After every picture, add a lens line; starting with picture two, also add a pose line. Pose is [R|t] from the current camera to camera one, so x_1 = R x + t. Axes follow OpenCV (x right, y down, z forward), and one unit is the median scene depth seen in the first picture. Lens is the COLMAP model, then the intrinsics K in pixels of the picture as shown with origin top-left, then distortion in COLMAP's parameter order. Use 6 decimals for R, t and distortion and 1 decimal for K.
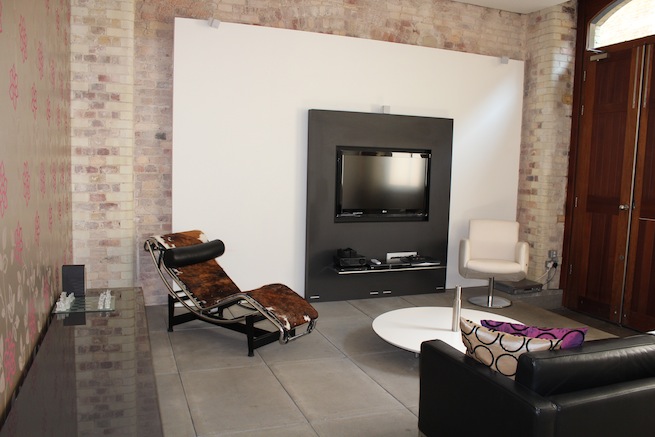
lens RADIAL K [[548.8, 0, 328.6], [0, 548.8, 220.6], [0, 0, 1]] dist [-0.150172, 0.121685]
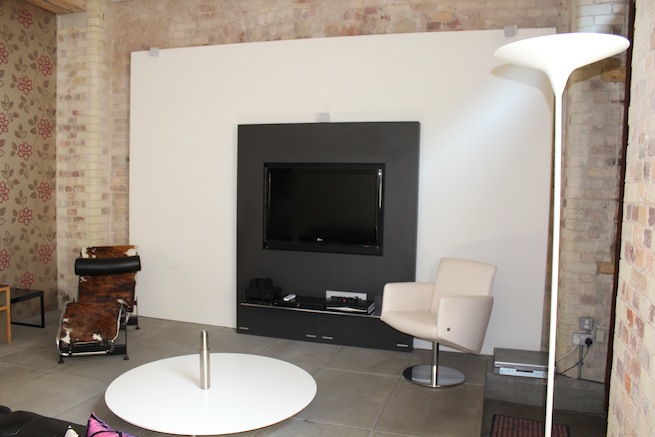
lens RADIAL K [[548.8, 0, 326.1], [0, 548.8, 218.6], [0, 0, 1]] dist [-0.150172, 0.121685]
pose [[0.774100, 0.029389, -0.632381, 0.663300], [-0.065435, 0.997286, -0.033752, -0.021576], [0.629673, 0.067507, 0.773922, 0.375167]]
